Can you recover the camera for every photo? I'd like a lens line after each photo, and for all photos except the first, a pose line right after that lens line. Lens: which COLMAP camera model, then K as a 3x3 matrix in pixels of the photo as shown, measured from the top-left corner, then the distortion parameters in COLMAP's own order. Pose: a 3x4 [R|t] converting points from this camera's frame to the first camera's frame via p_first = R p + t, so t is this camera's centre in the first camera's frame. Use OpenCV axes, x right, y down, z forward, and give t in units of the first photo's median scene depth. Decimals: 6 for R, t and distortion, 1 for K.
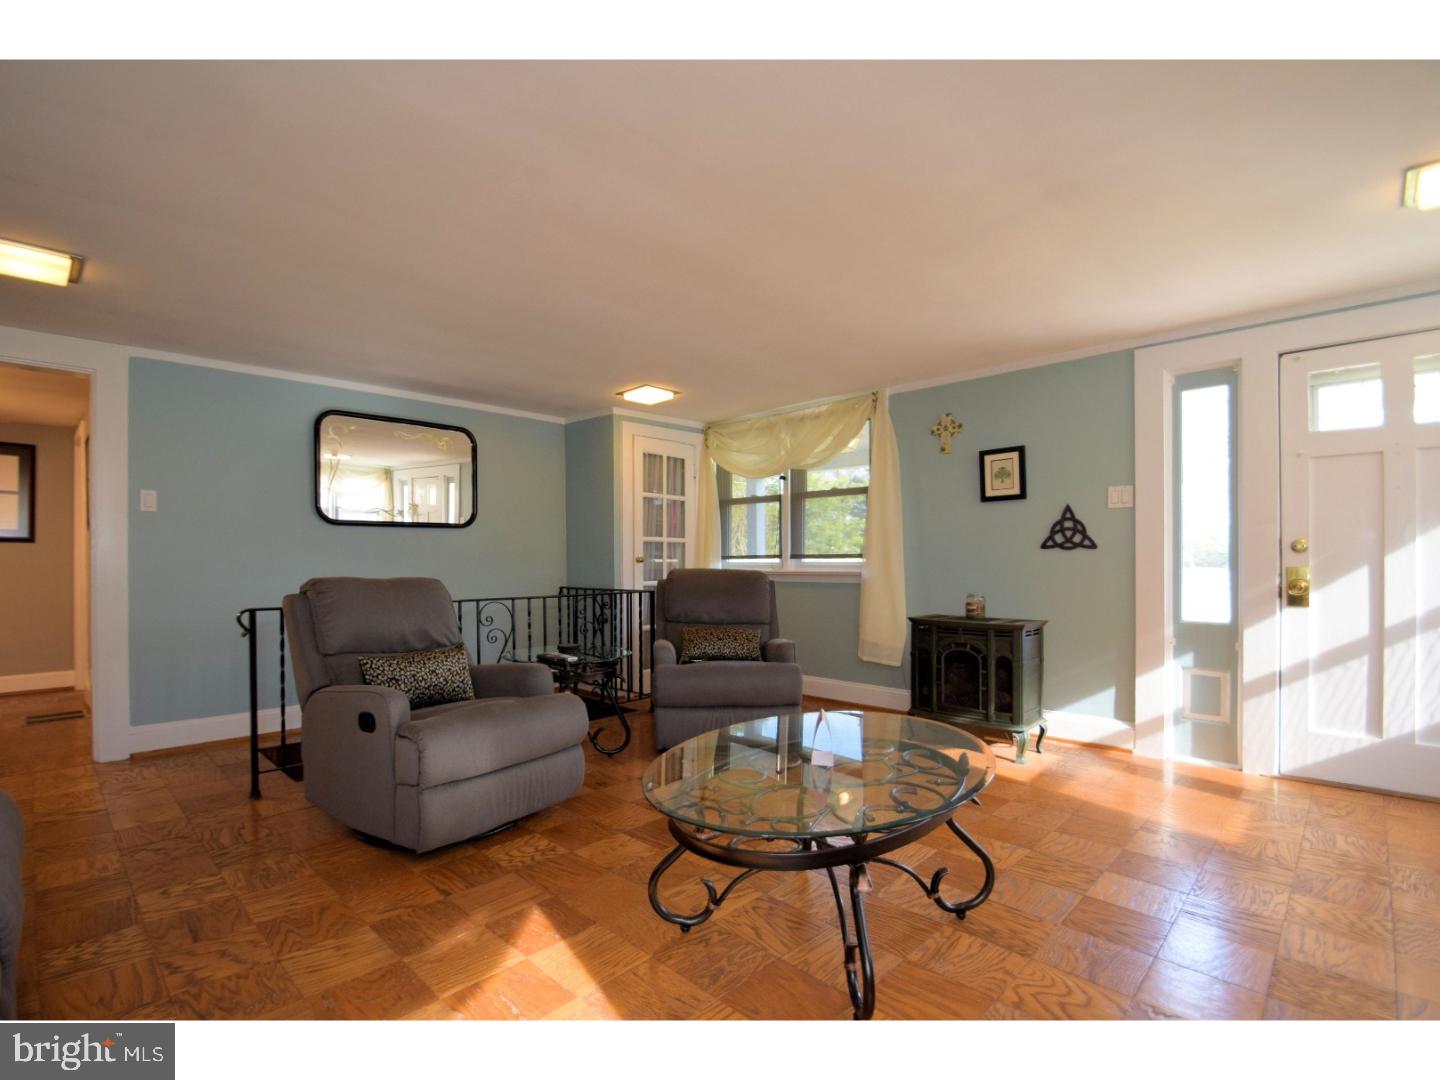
lens RADIAL K [[685.7, 0, 722.3], [0, 685.7, 561.0], [0, 0, 1]] dist [0.000369, -0.000128]
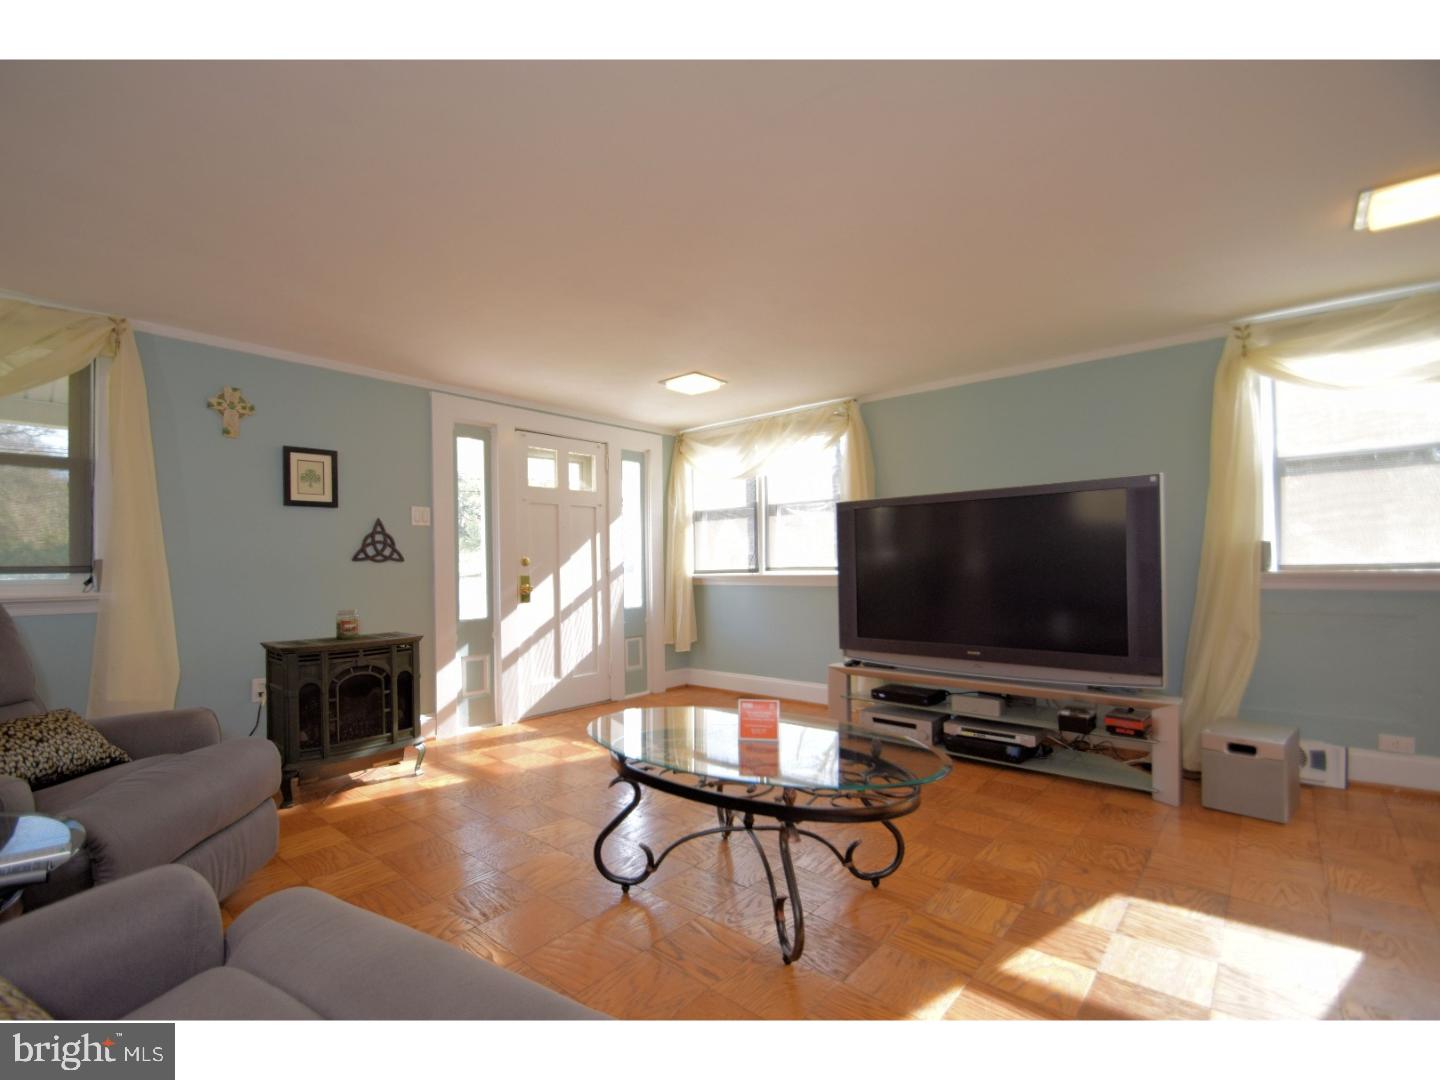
lens RADIAL K [[641.1, 0, 709.4], [0, 641.1, 560.4], [0, 0, 1]] dist [0.000004, -0.000073]
pose [[-0.024486, 0.010768, 0.999642, -0.474042], [0.009661, 0.999898, -0.010534, -0.004687], [-0.999653, 0.009400, -0.024587, 0.539796]]
